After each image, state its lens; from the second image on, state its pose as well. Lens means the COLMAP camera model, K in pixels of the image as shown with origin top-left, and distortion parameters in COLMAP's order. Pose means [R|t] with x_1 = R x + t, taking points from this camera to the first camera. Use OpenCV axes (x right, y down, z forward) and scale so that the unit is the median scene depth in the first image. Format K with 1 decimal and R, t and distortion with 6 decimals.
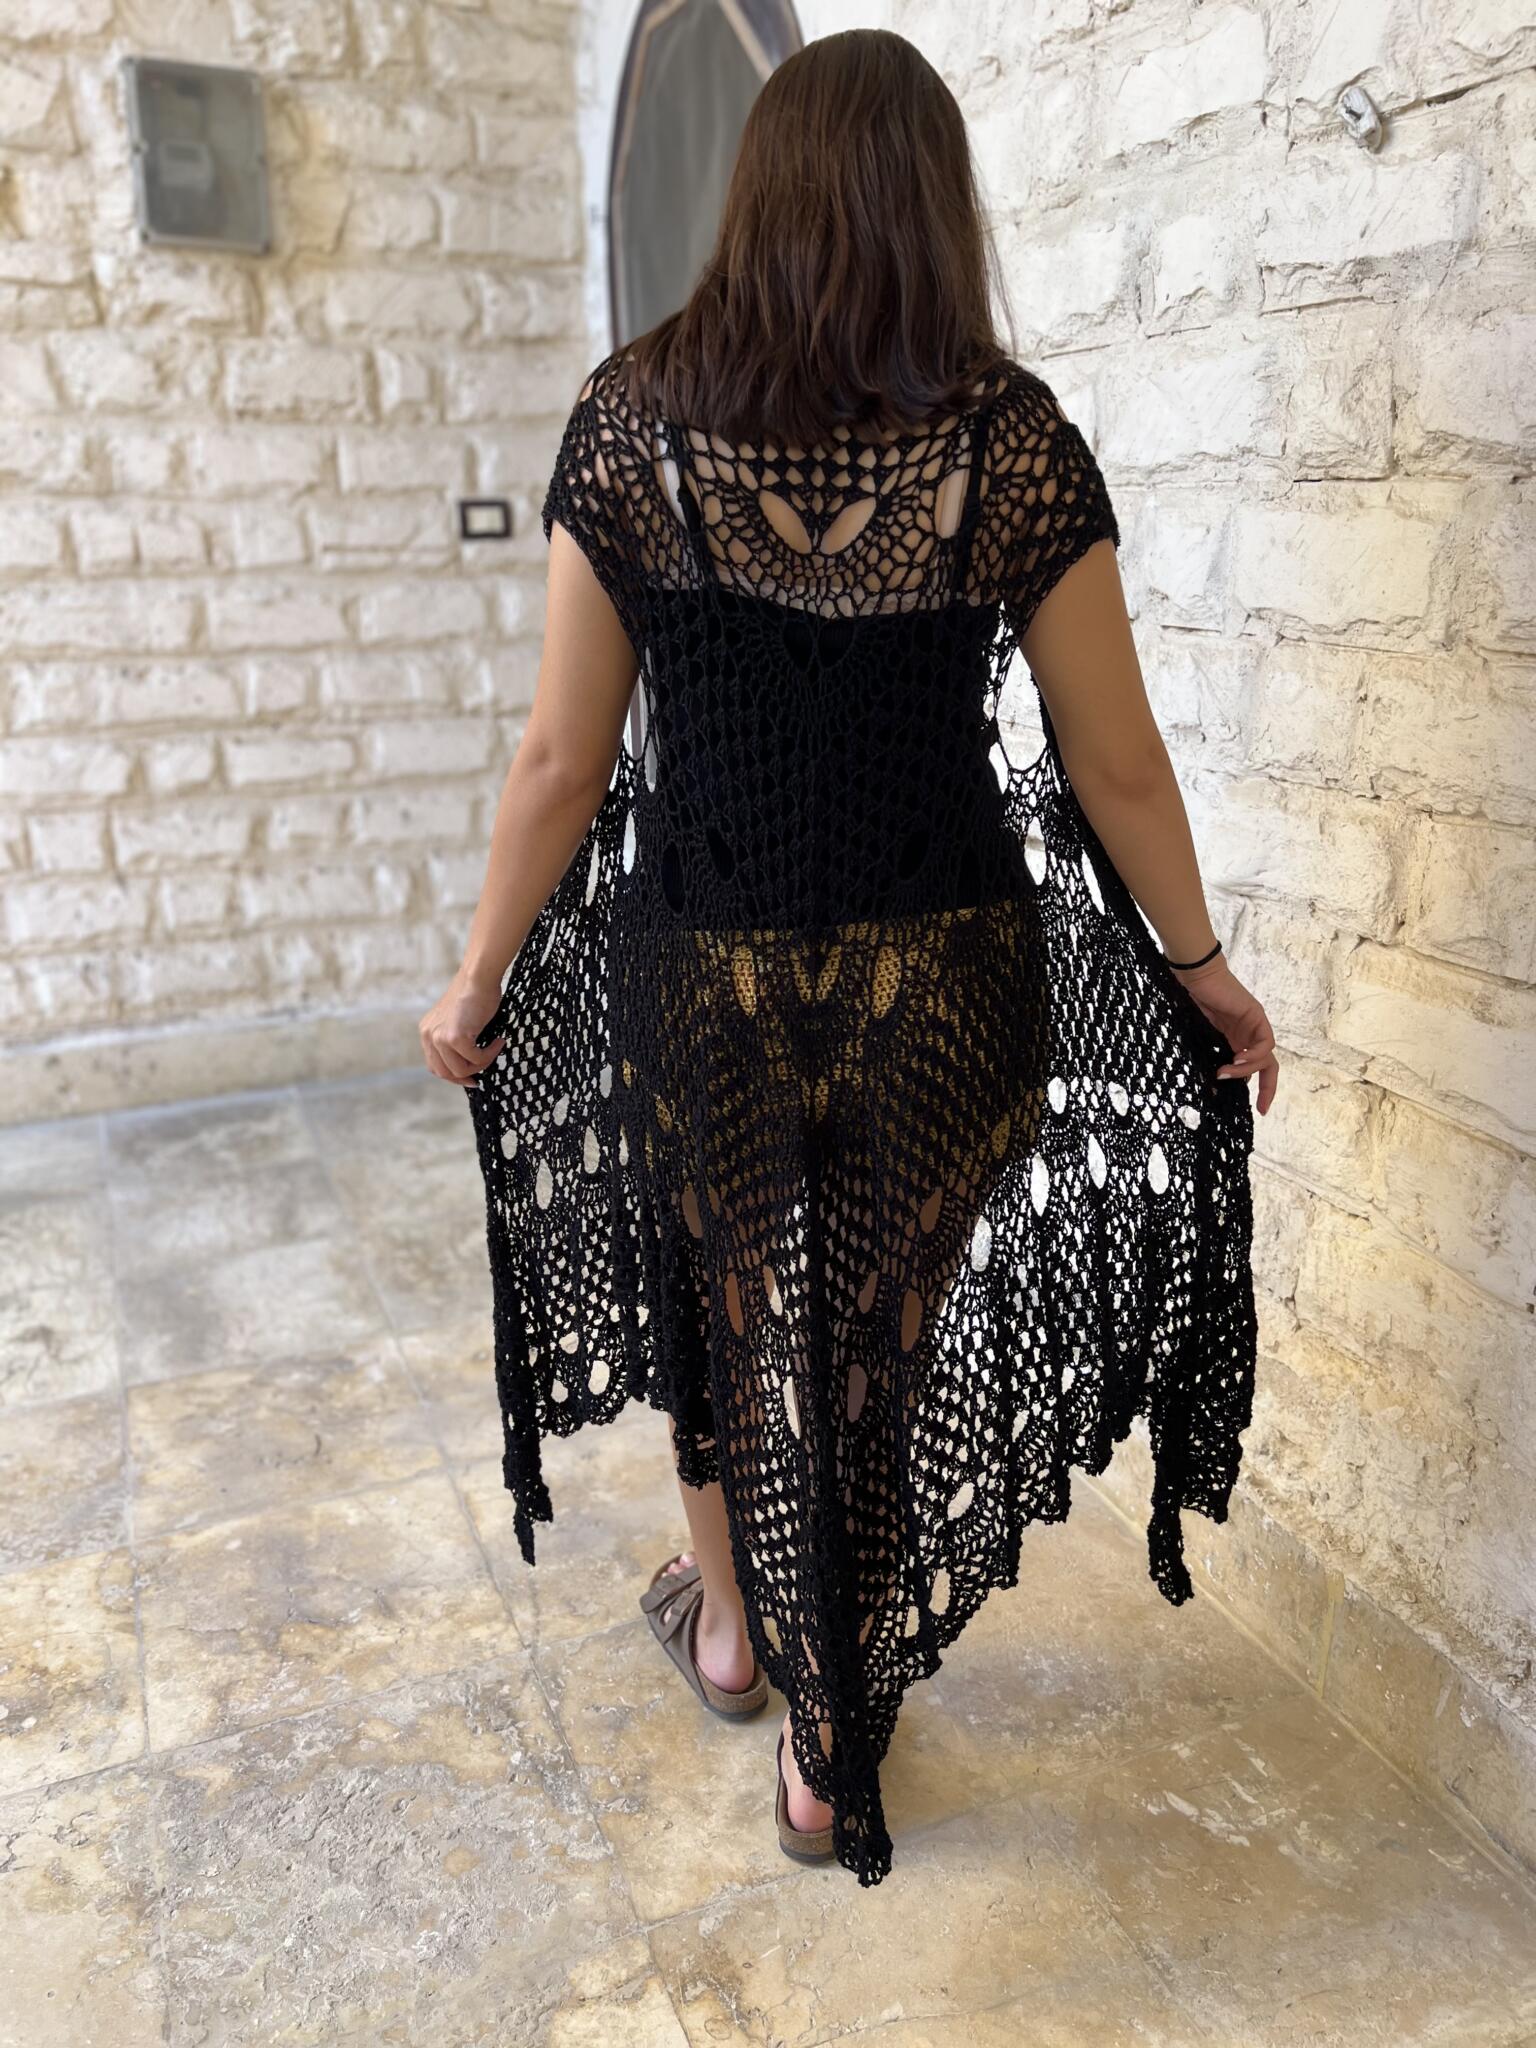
lens RADIAL K [[1549.8, 0, 760.7], [0, 1549.8, 1033.4], [0, 0, 1]] dist [0.048571, -0.057208]
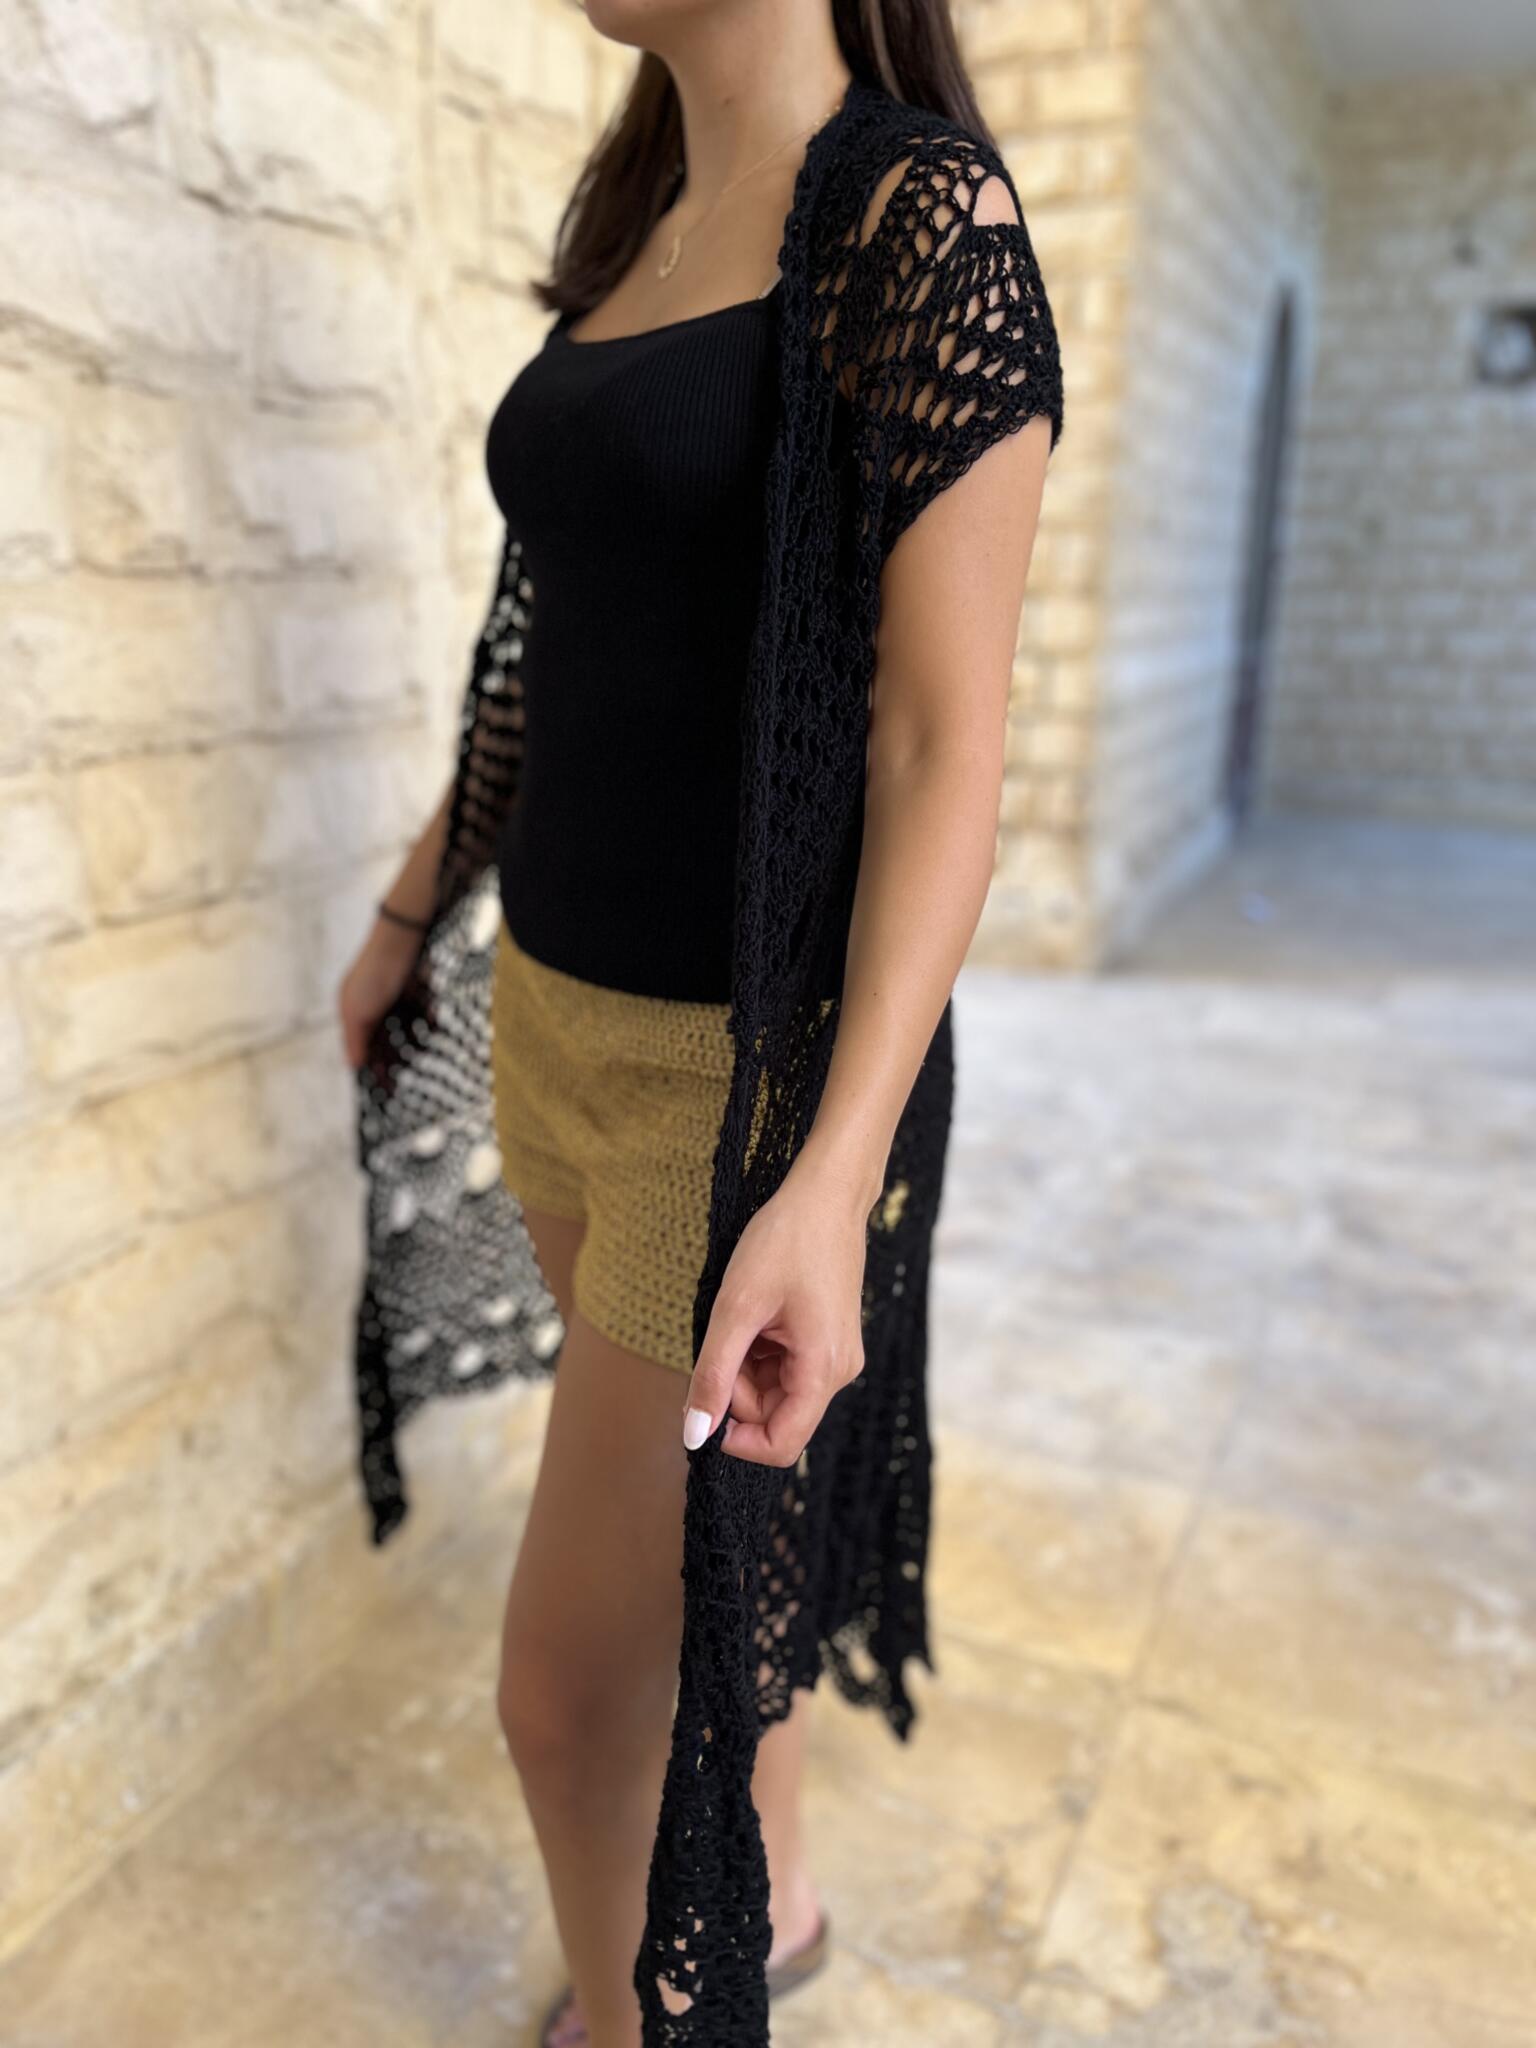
lens RADIAL K [[1550.1, 0, 777.2], [0, 1550.1, 1025.0], [0, 0, 1]] dist [0.046690, -0.054686]
pose [[-0.662264, -0.219984, 0.716249, -0.396028], [0.217103, 0.858582, 0.464439, -0.277848], [-0.717128, 0.463081, -0.520849, 1.027250]]
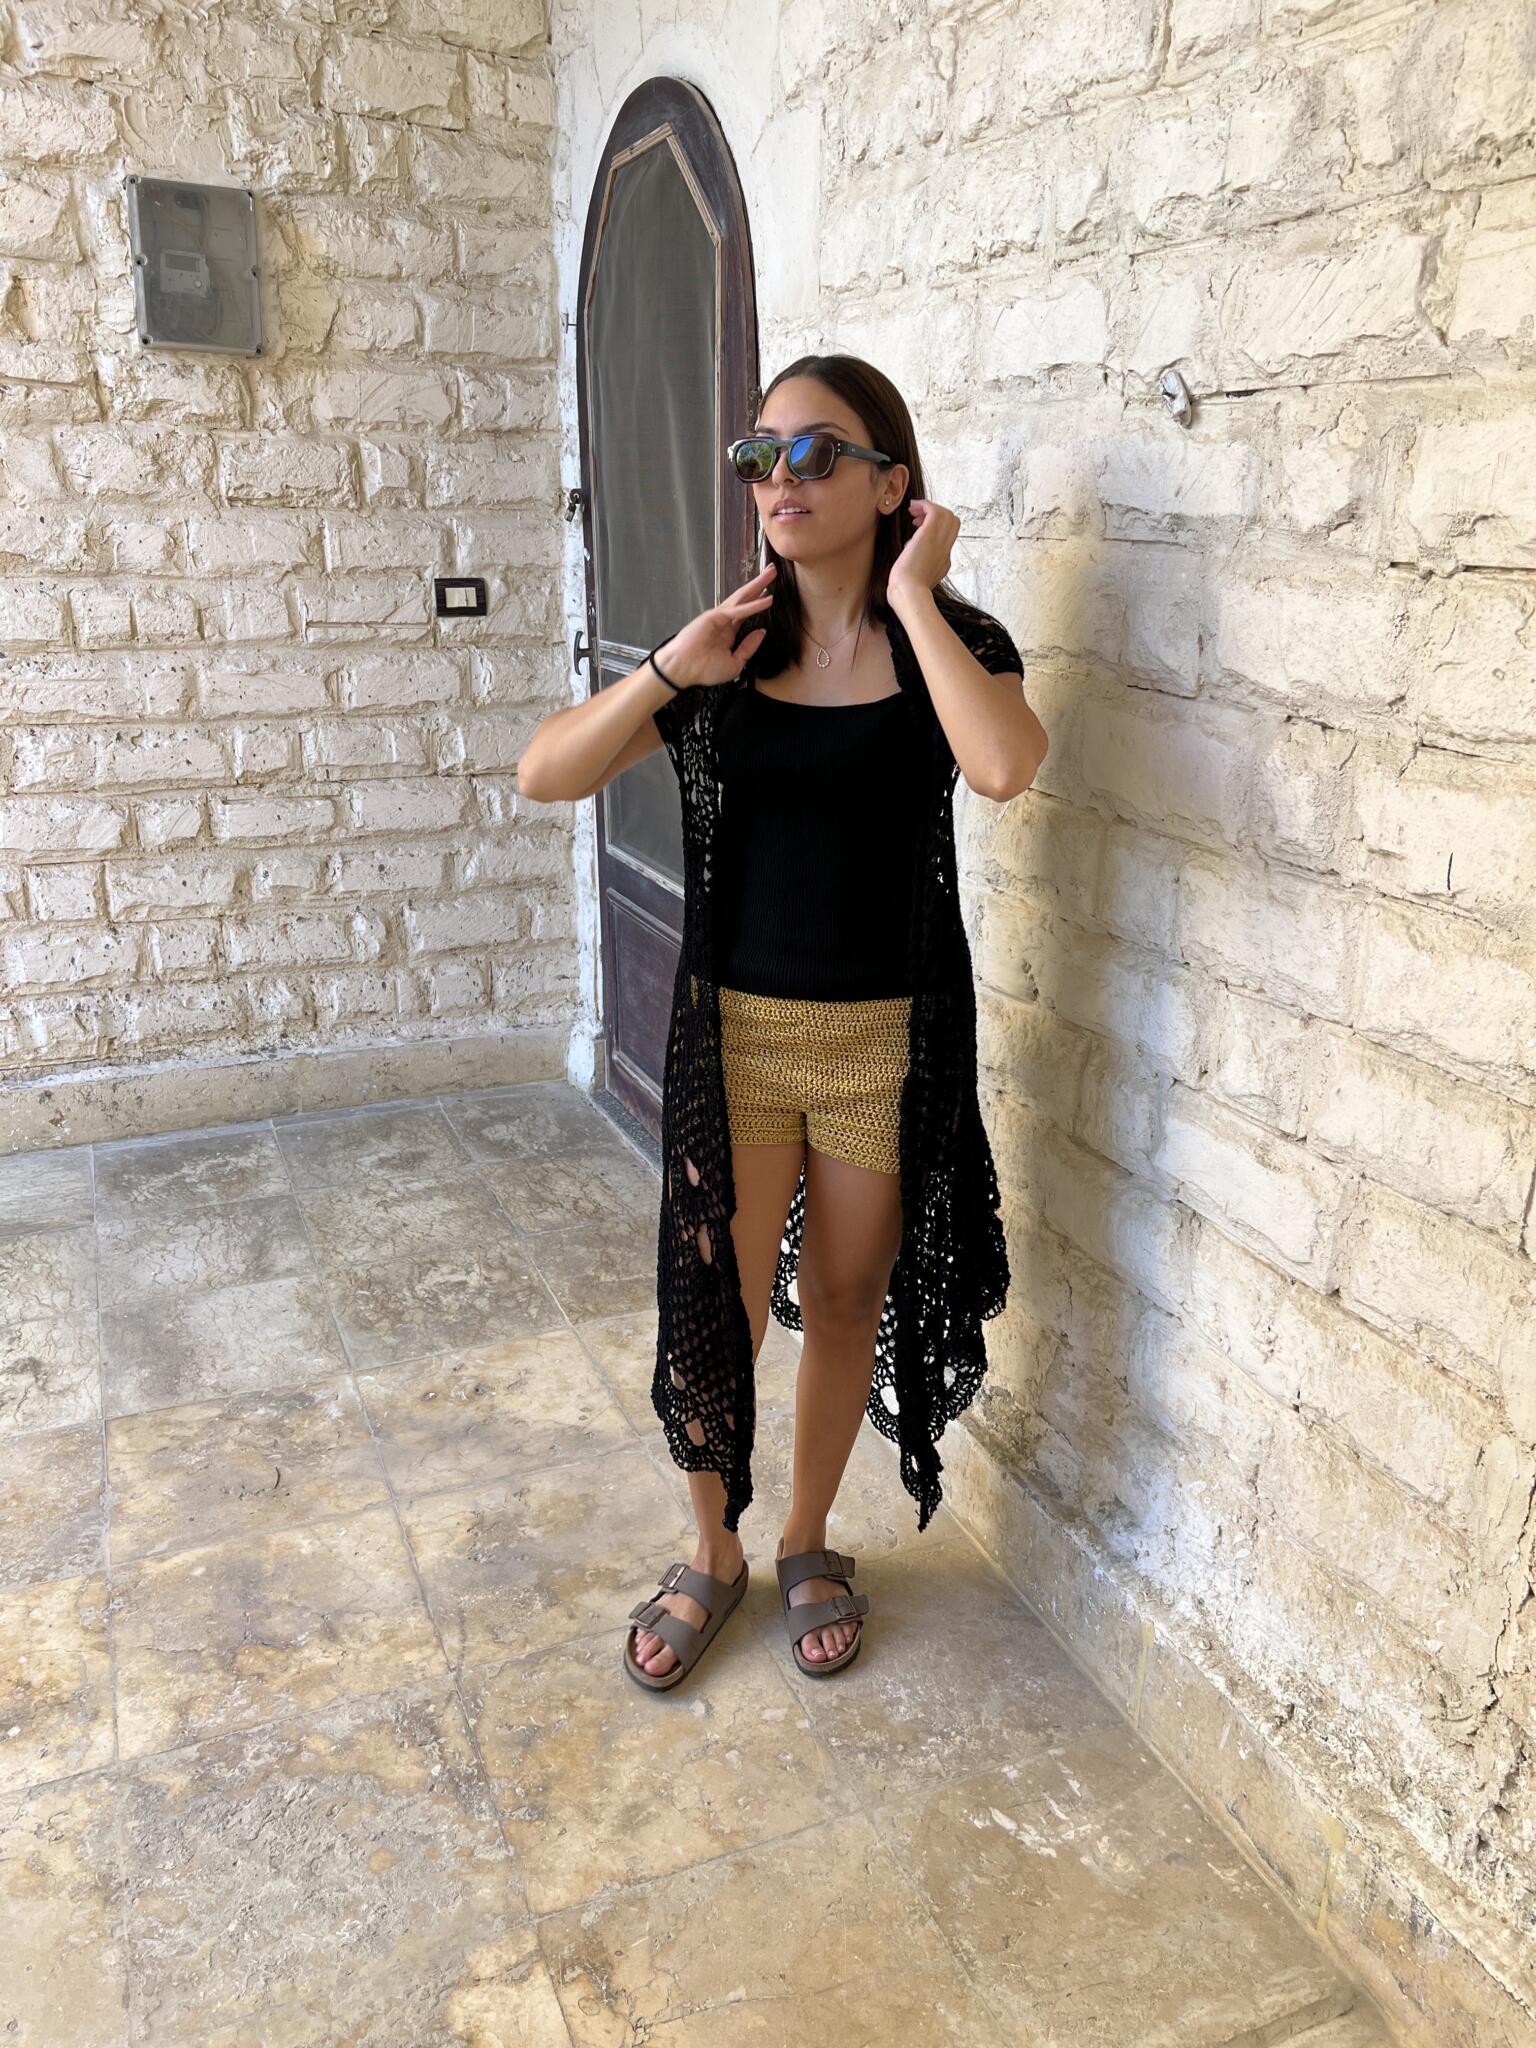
lens RADIAL K [[1550.4, 0, 774.5], [0, 1550.4, 1023.9], [0, 0, 1]] dist [0.047123, -0.055584]
pose [[0.999726, 0.021203, 0.009930, 0.063798], [-0.021291, 0.999735, 0.008808, -0.093898], [-0.009741, -0.009017, 0.999912, -0.139902]]
